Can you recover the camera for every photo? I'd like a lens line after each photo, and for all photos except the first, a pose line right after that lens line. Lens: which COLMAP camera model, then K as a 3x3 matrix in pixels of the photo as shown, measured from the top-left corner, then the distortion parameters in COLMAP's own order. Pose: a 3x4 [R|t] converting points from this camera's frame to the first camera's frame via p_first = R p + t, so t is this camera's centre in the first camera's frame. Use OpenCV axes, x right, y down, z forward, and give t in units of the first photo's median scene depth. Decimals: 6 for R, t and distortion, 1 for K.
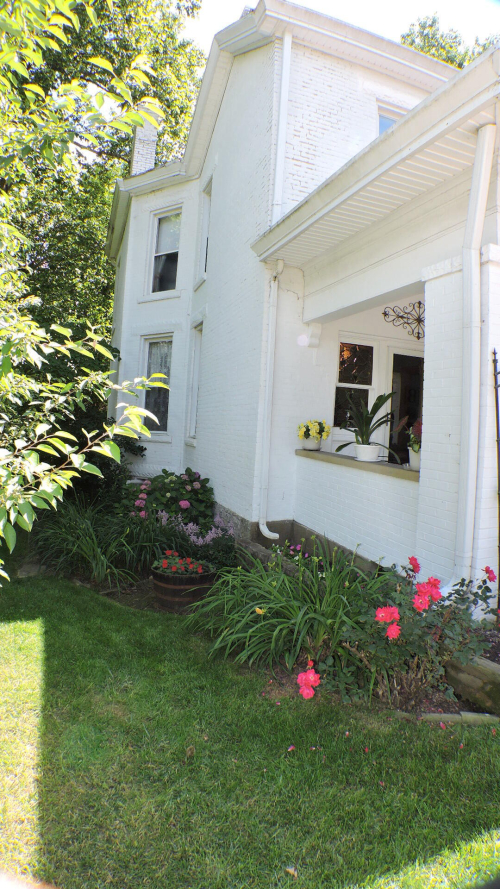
lens RADIAL K [[535.4, 0, 250.0], [0, 535.4, 444.5], [0, 0, 1]] dist [-0.132792, 0.000226]
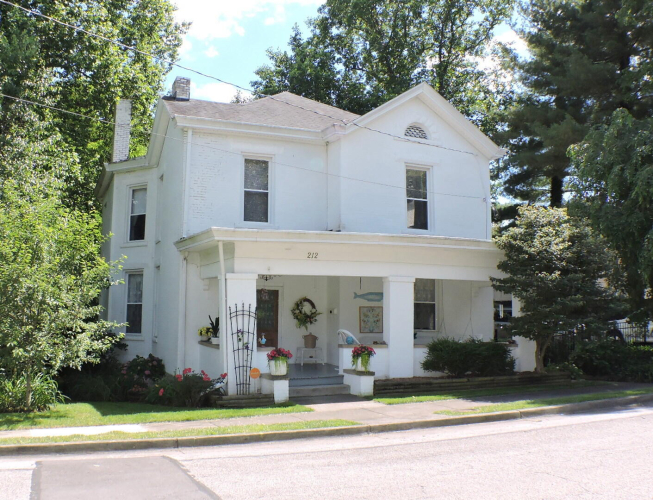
lens RADIAL K [[743.2, 0, 326.5], [0, 743.2, 250.0], [0, 0, 1]] dist [-0.107227, -0.004006]
pose [[0.997147, -0.039821, 0.064133, 0.260480], [0.047258, 0.991773, -0.118968, 0.015084], [-0.058868, 0.121659, 0.990825, -1.215949]]
